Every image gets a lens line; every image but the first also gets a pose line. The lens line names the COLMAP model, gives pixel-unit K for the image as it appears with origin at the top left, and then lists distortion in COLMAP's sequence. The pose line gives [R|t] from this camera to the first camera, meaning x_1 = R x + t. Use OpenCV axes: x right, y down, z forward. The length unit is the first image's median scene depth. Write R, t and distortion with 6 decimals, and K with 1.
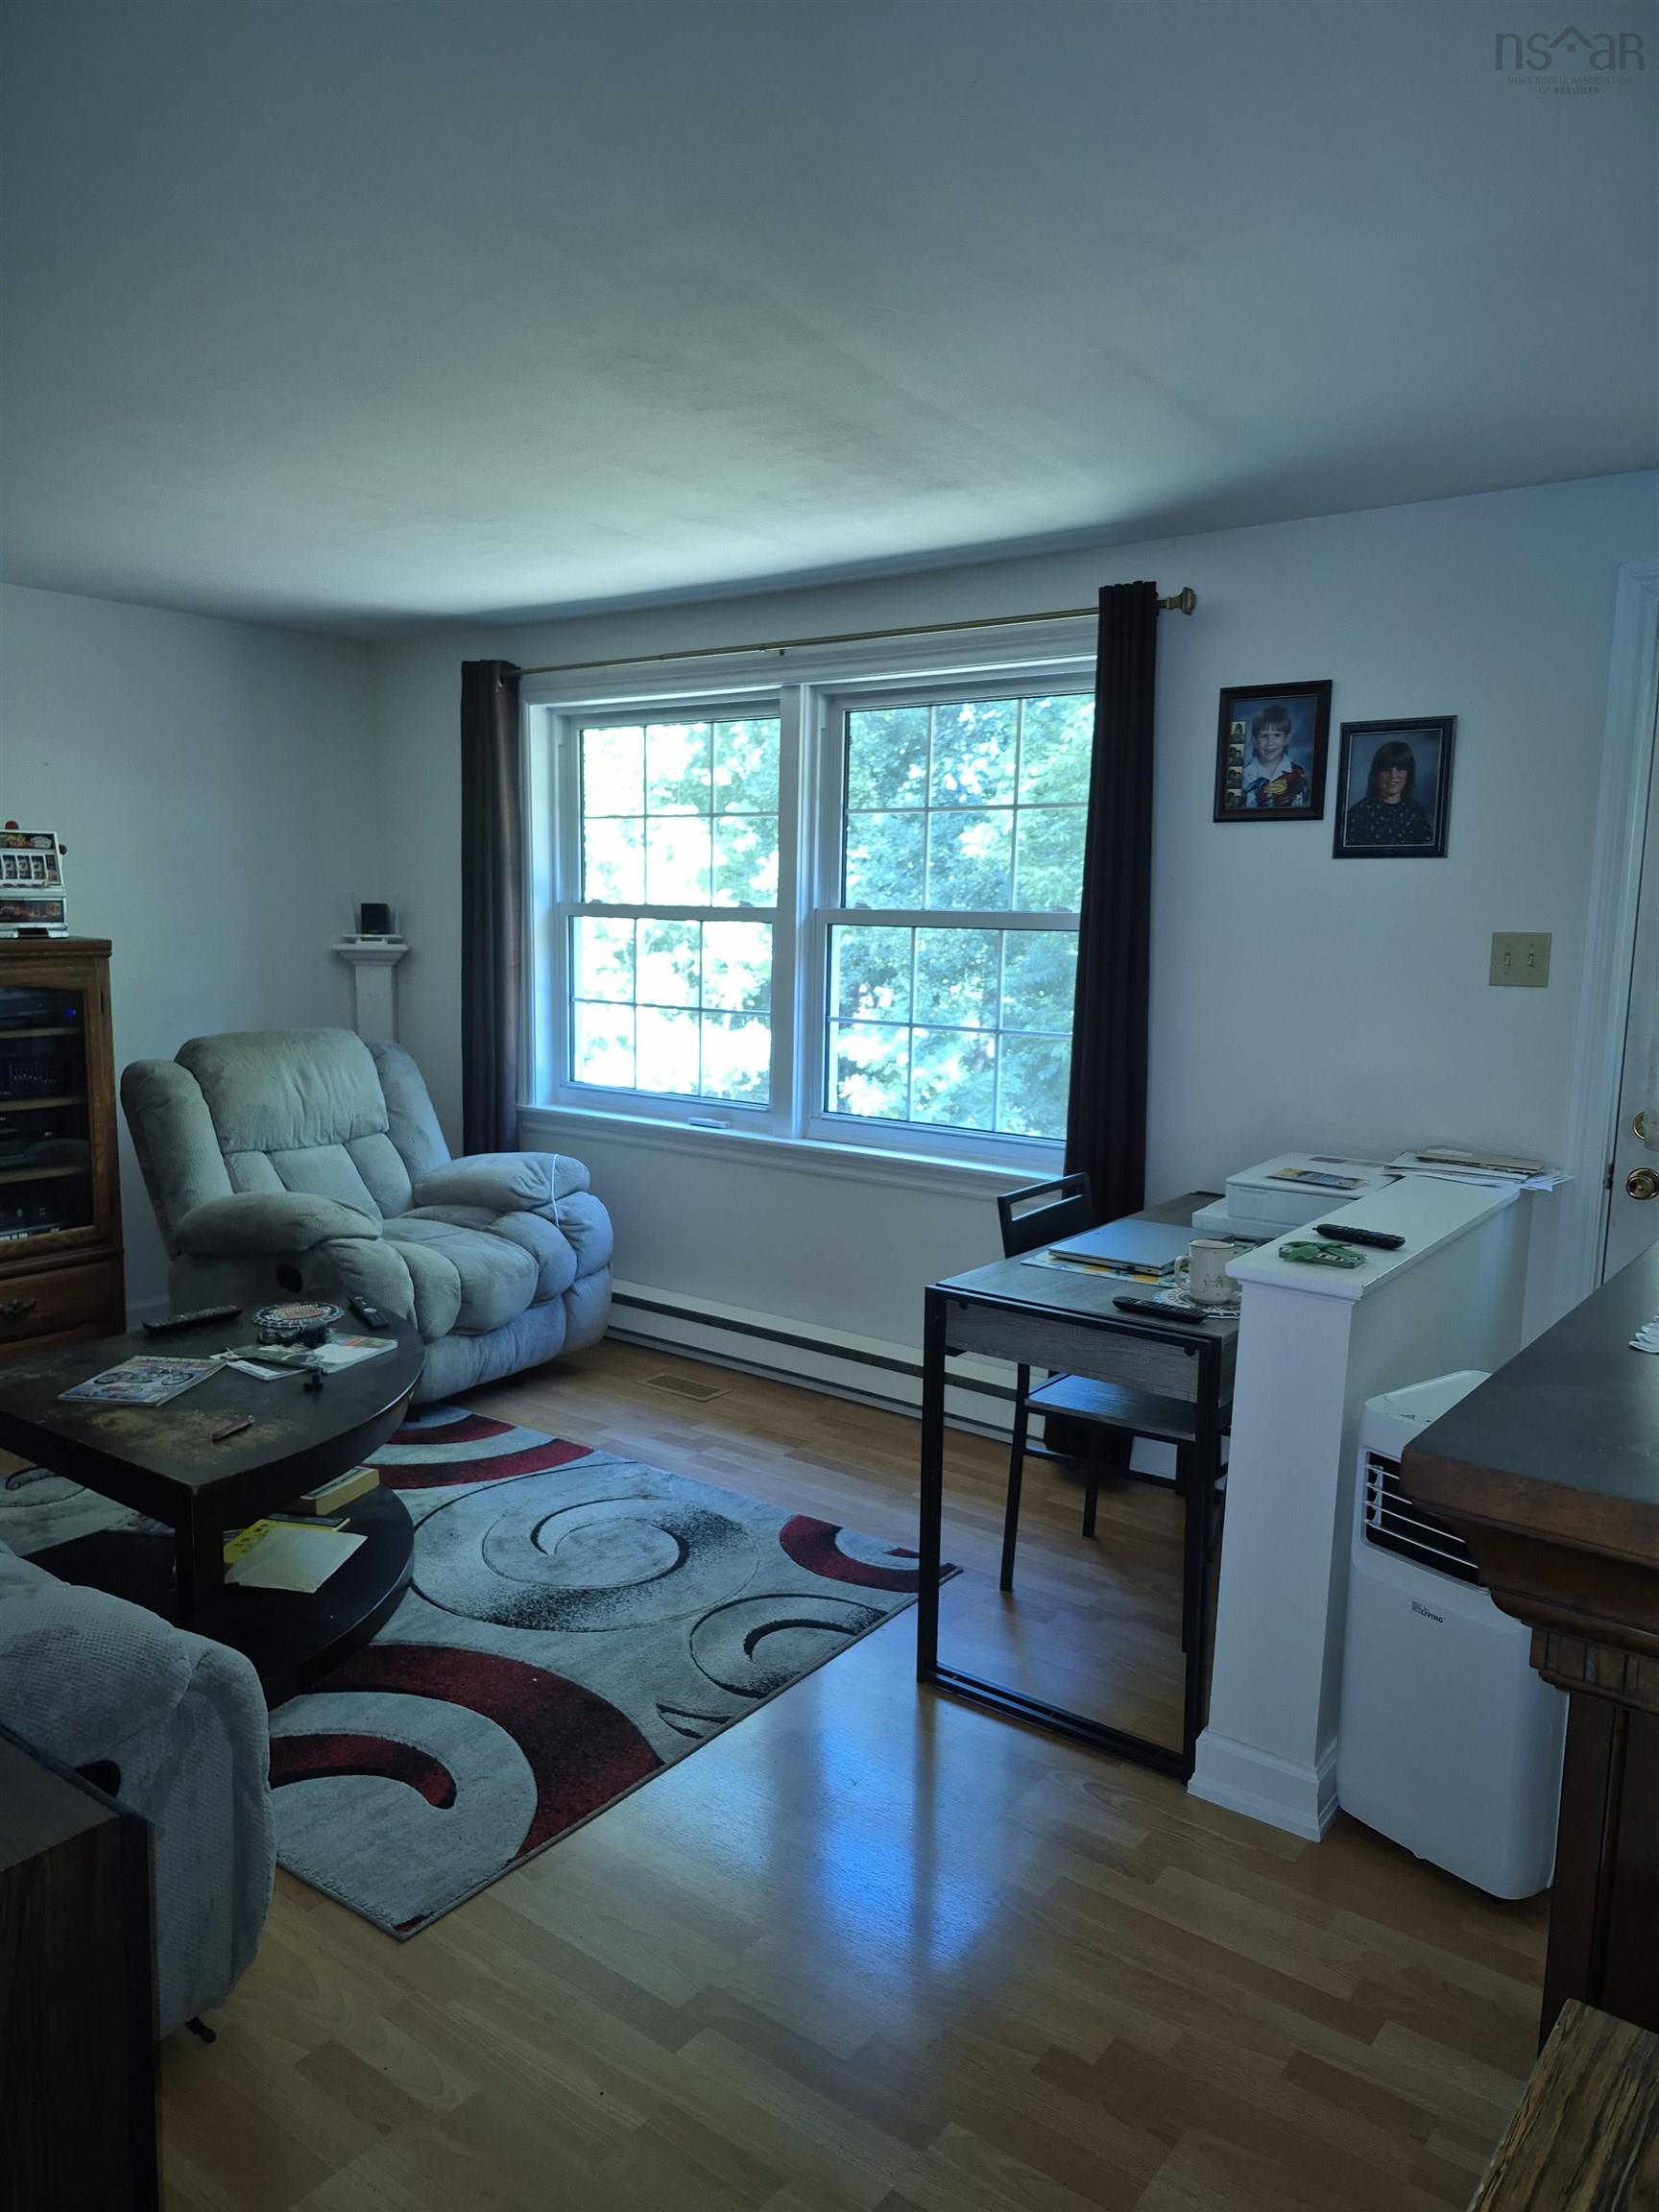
lens RADIAL K [[1564.5, 0, 762.1], [0, 1564.5, 1110.0], [0, 0, 1]] dist [0.076259, -0.086729]
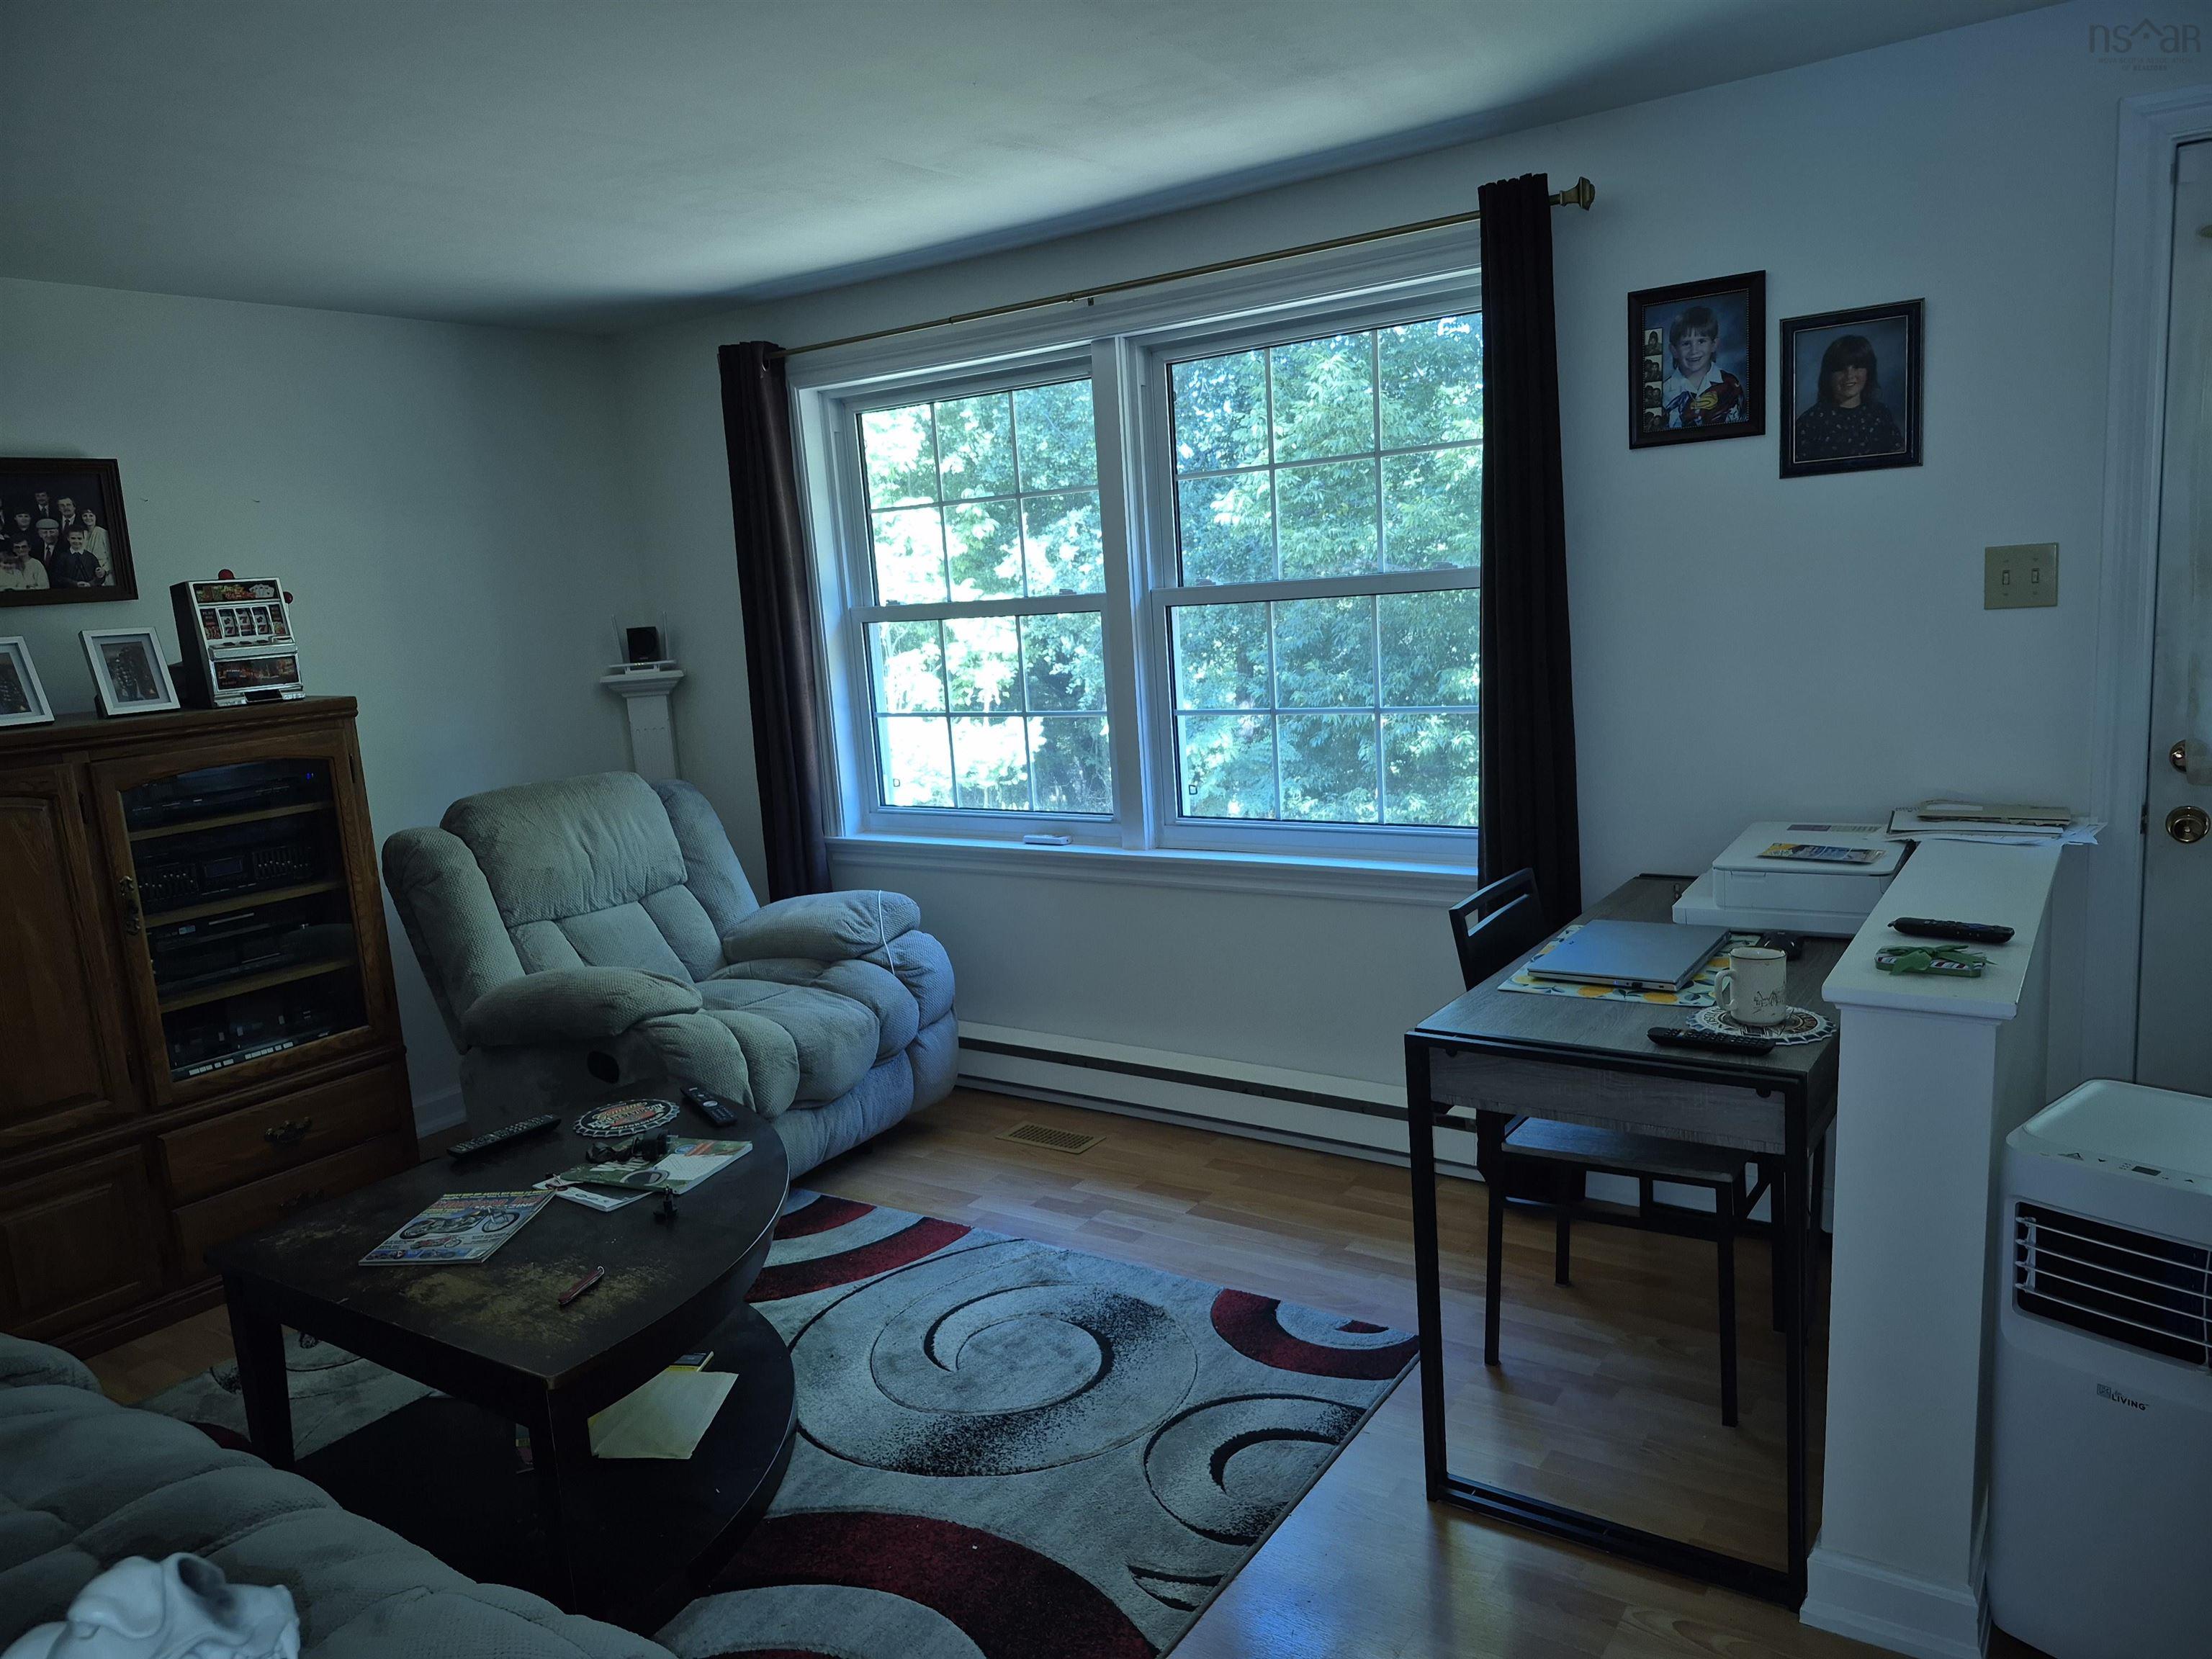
lens RADIAL K [[1564.5, 0, 1059.6], [0, 1564.5, 828.2], [0, 0, 1]] dist [0.076259, -0.086729]
pose [[0.995272, -0.091833, 0.031626, -0.074490], [0.091155, 0.995588, 0.022263, -0.024093], [-0.033531, -0.019275, 0.999252, 0.143344]]
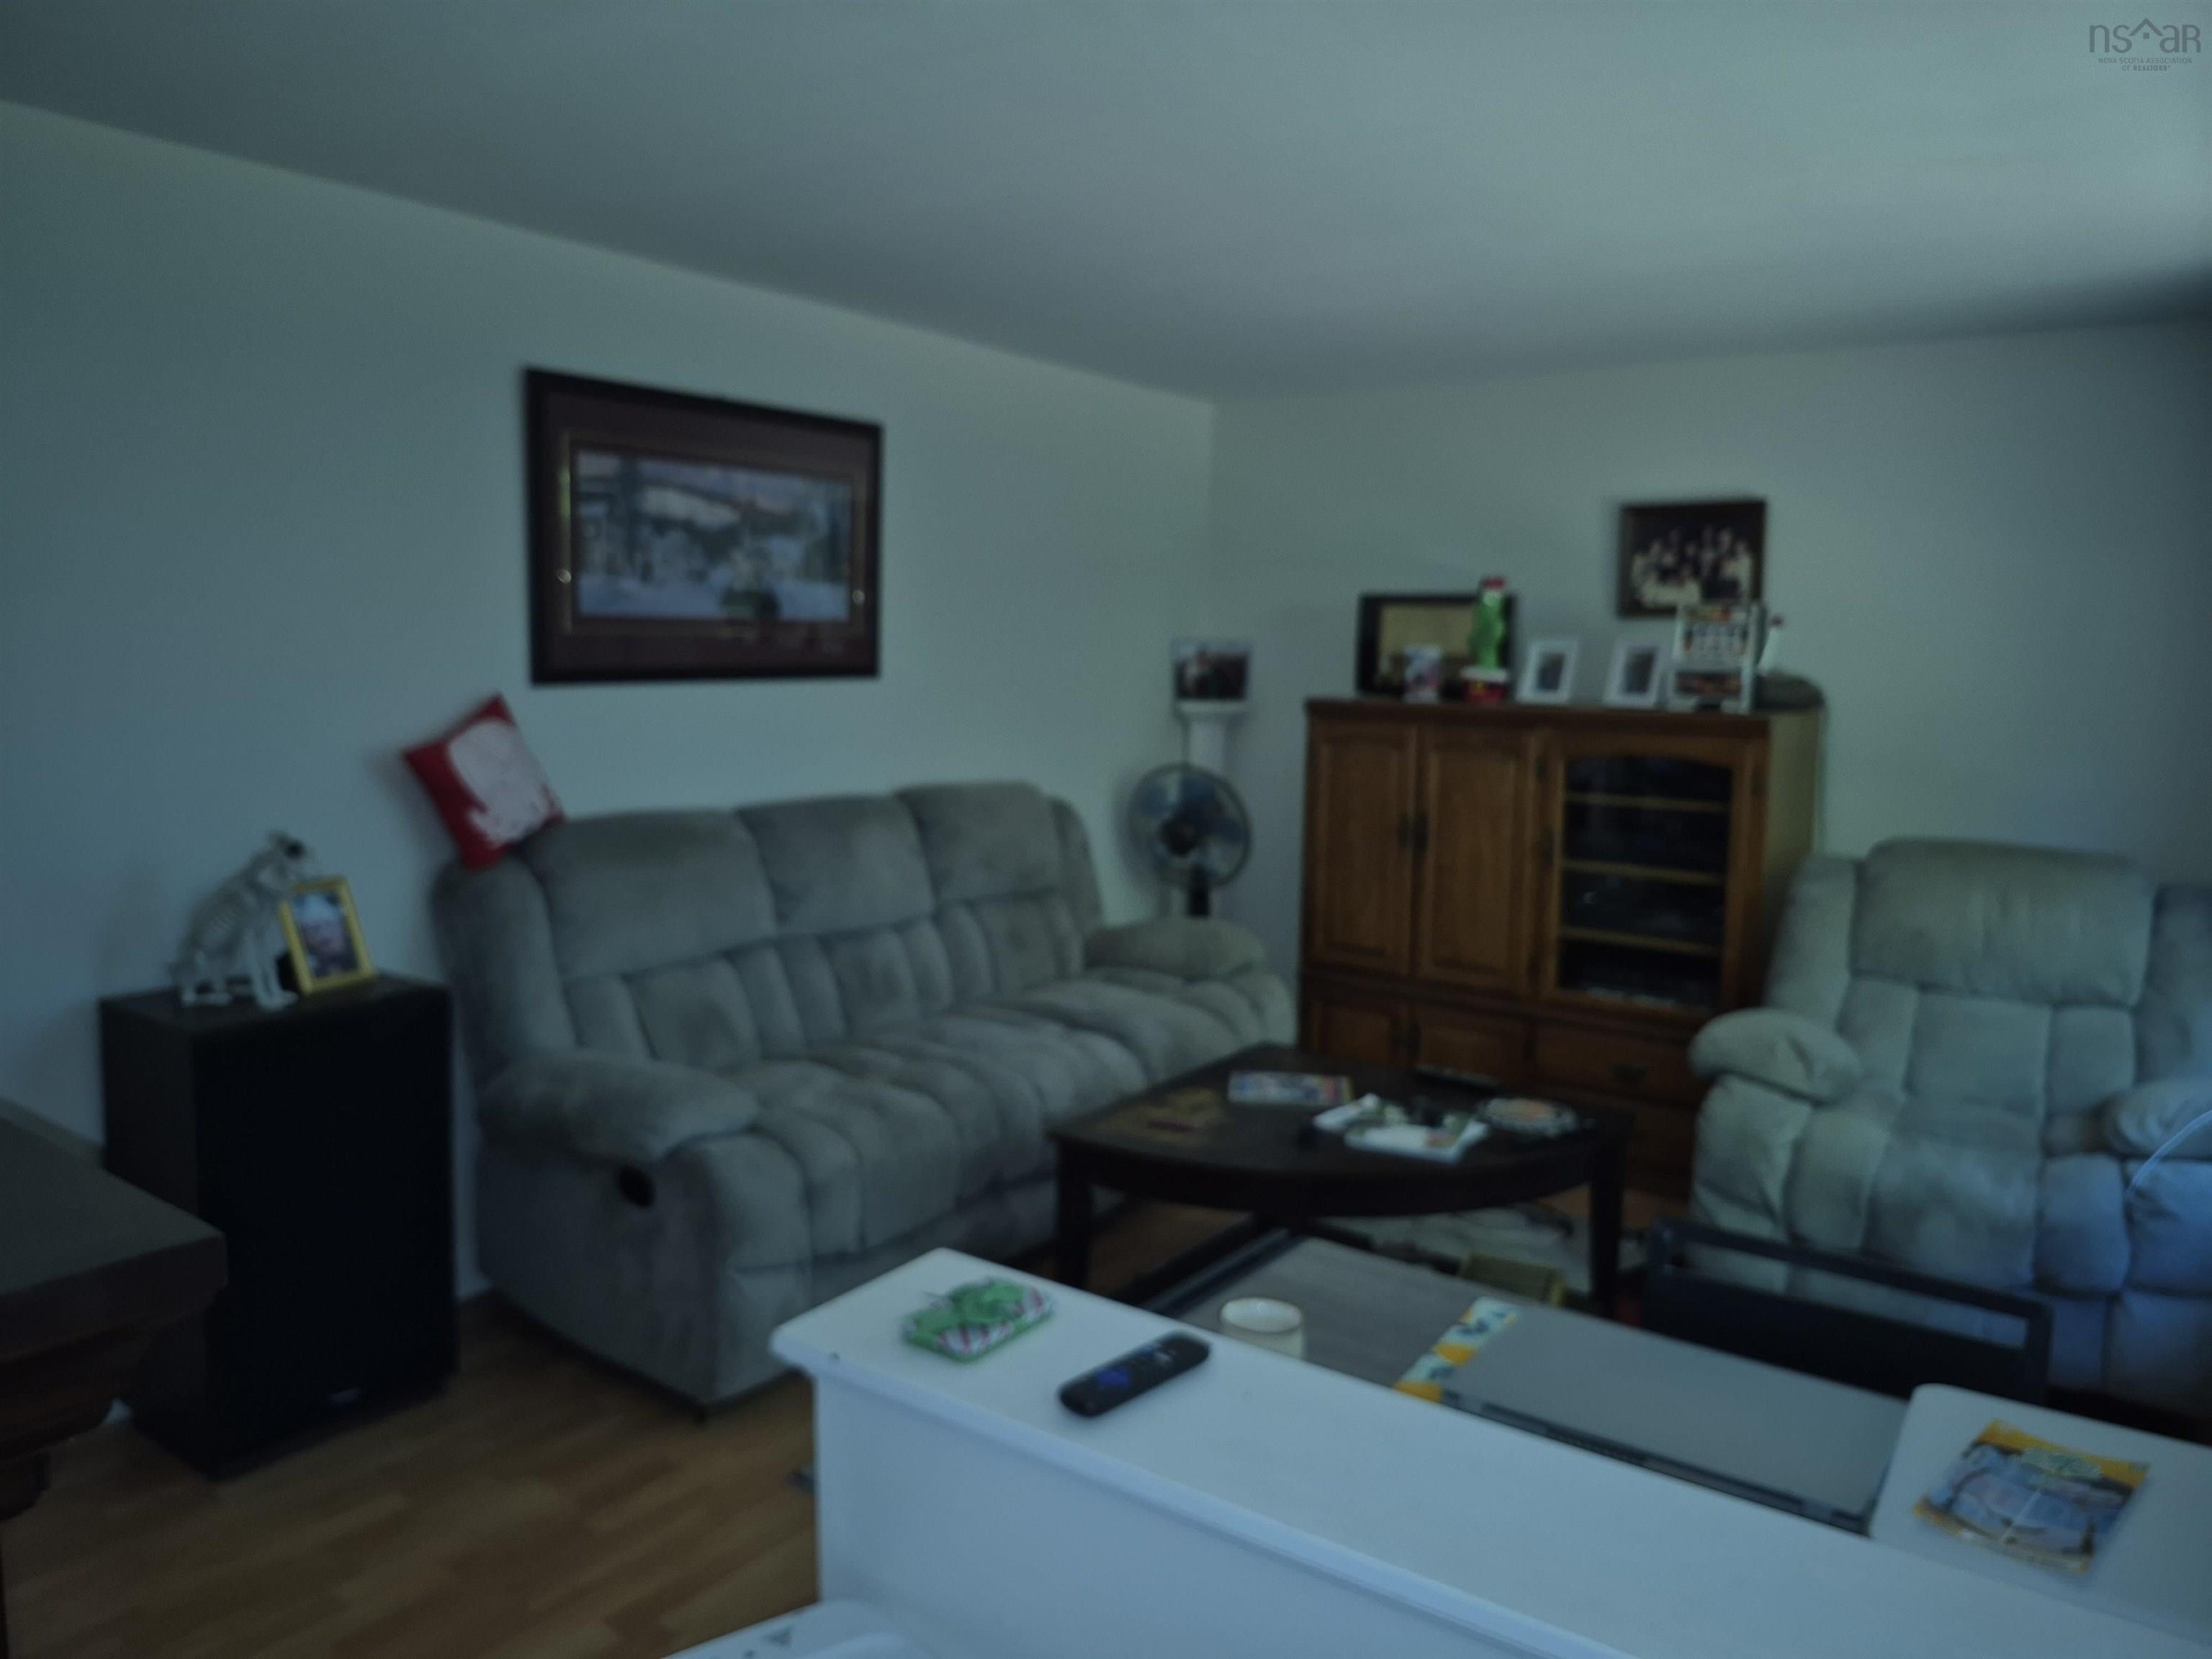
lens RADIAL K [[1564.5, 0, 1107.9], [0, 1564.5, 825.7], [0, 0, 1]] dist [0.076259, -0.086729]
pose [[0.035464, 0.096199, -0.994730, 0.606634], [-0.159204, 0.983189, 0.089407, -0.079167], [0.986609, 0.155194, 0.050183, 0.703158]]
